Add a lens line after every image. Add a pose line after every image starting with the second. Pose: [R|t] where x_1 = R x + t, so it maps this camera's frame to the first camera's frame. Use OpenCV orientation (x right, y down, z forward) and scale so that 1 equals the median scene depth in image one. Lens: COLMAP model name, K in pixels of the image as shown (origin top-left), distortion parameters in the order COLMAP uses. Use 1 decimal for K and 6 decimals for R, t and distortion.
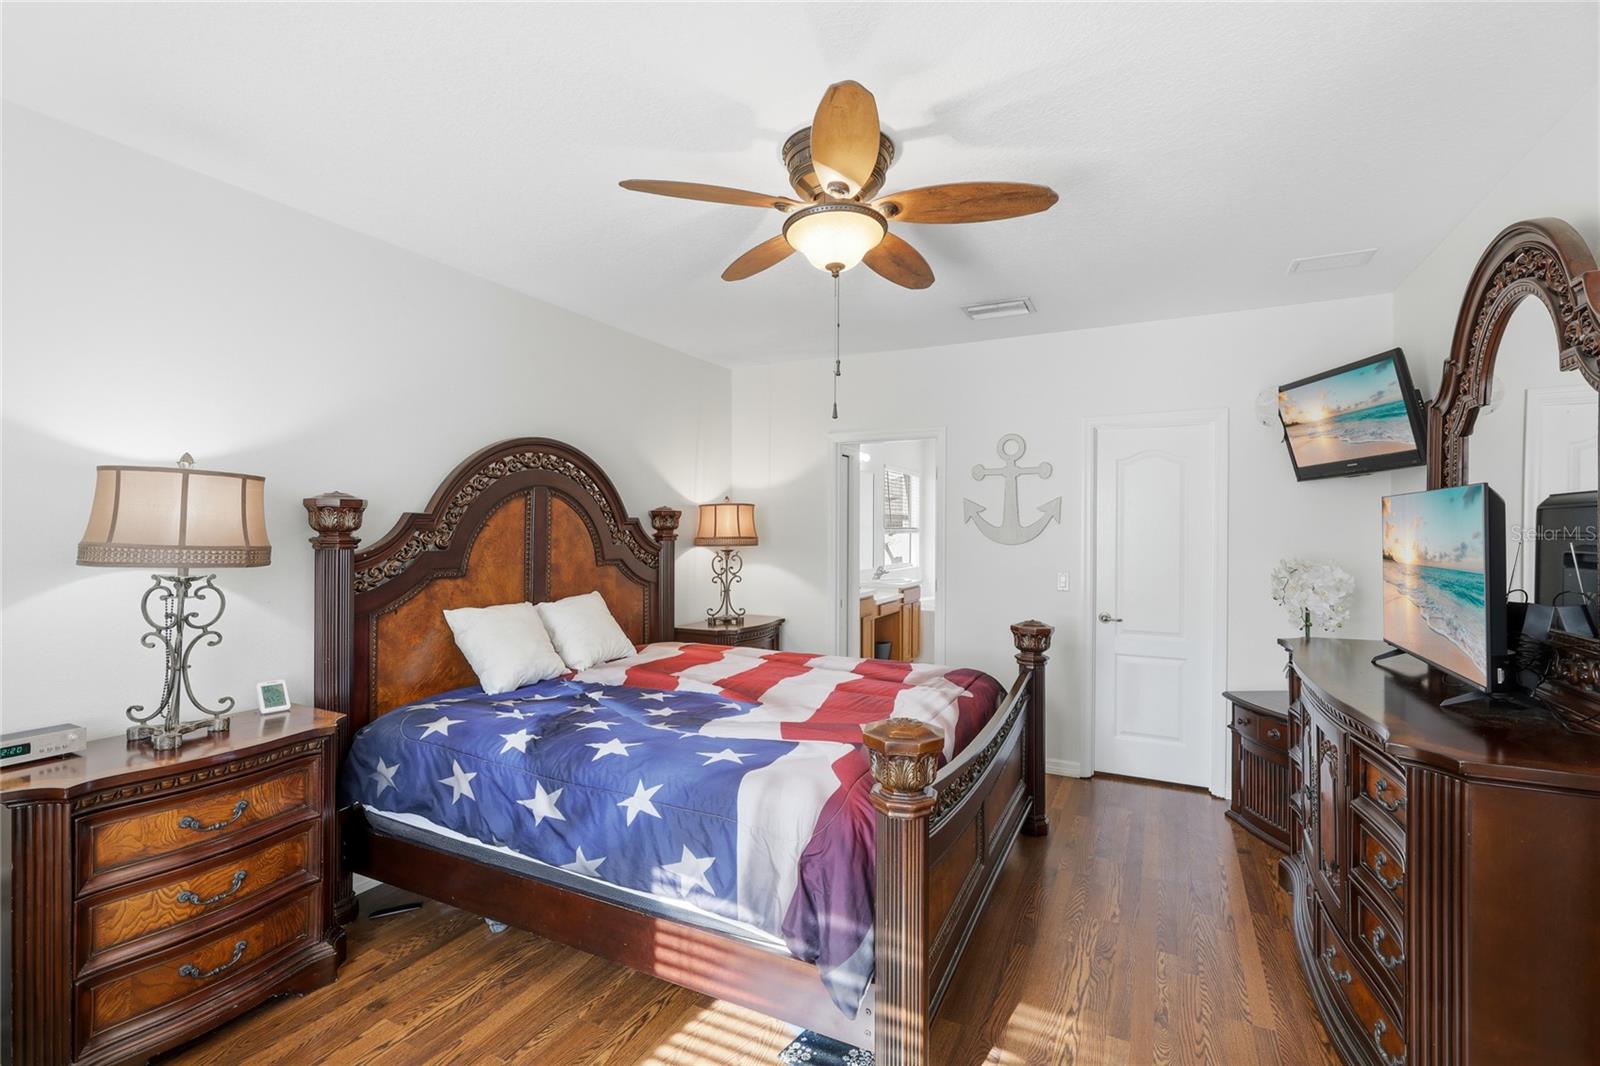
lens RADIAL K [[734.2, 0, 798.9], [0, 734.2, 525.2], [0, 0, 1]] dist [-0.000627, 0.000002]
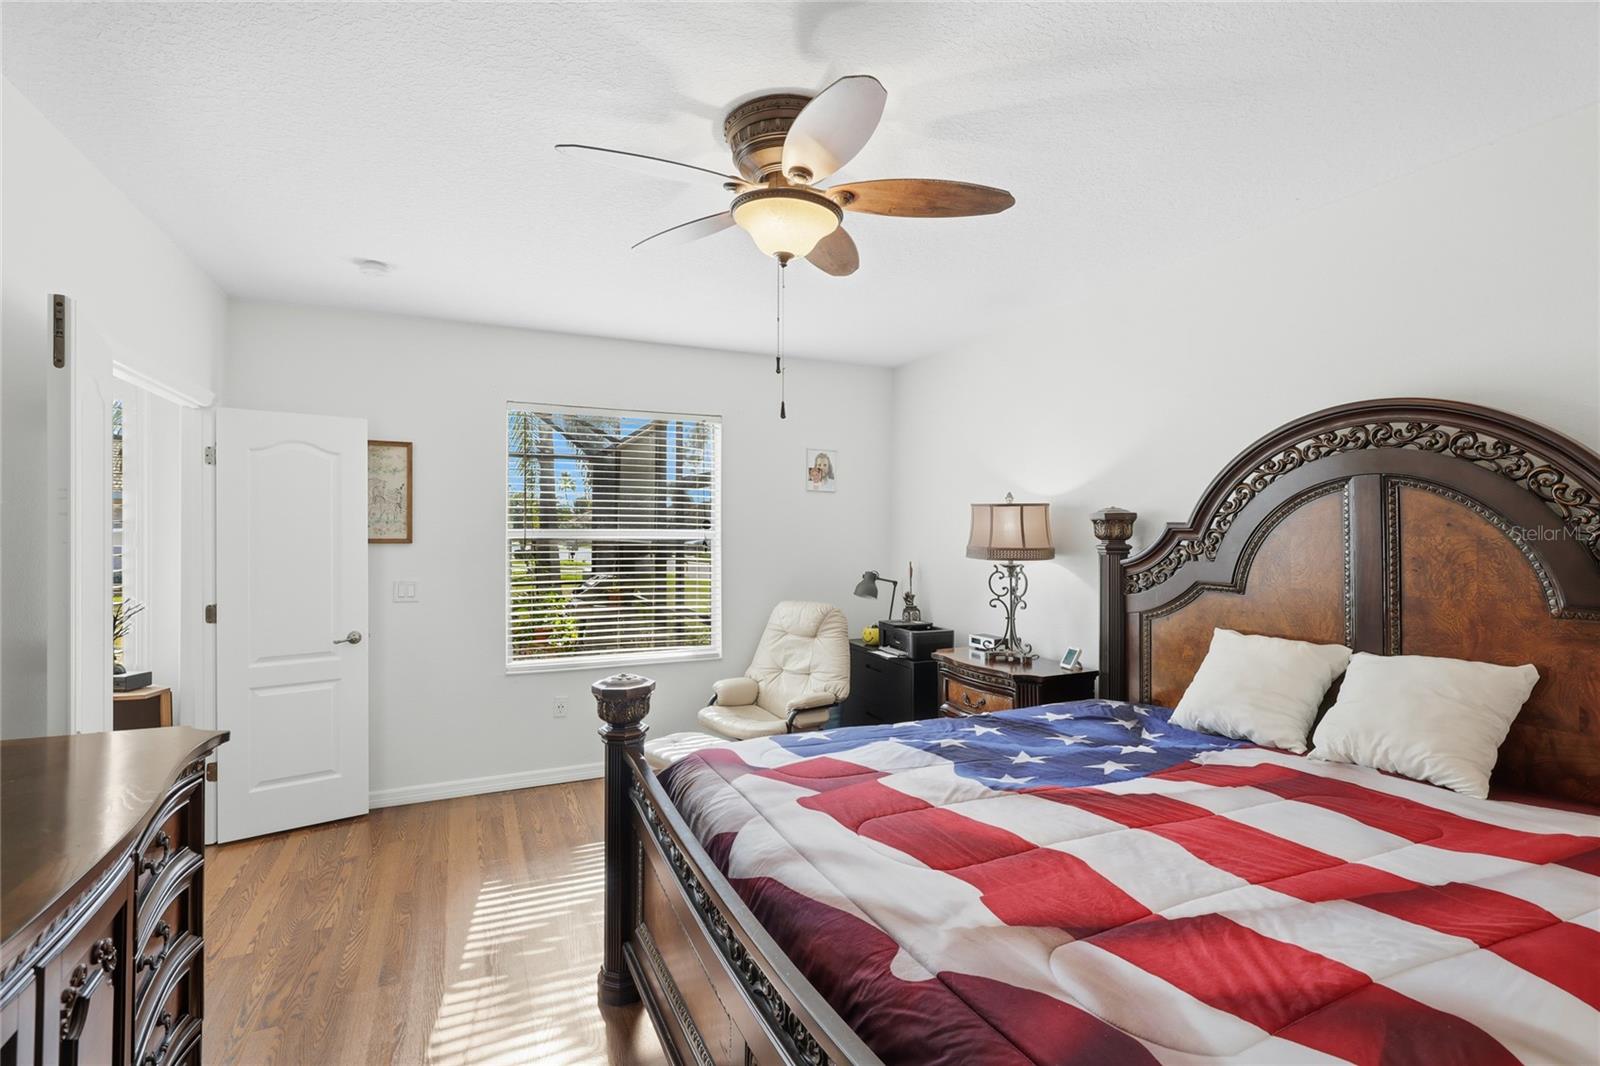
lens RADIAL K [[720.9, 0, 794.5], [0, 720.9, 535.2], [0, 0, 1]] dist [0.005212, -0.000967]
pose [[-0.637769, -0.007476, -0.770191, 0.610484], [-0.002002, 0.999966, -0.008049, 0.009963], [0.770225, -0.003592, -0.637762, 1.318044]]
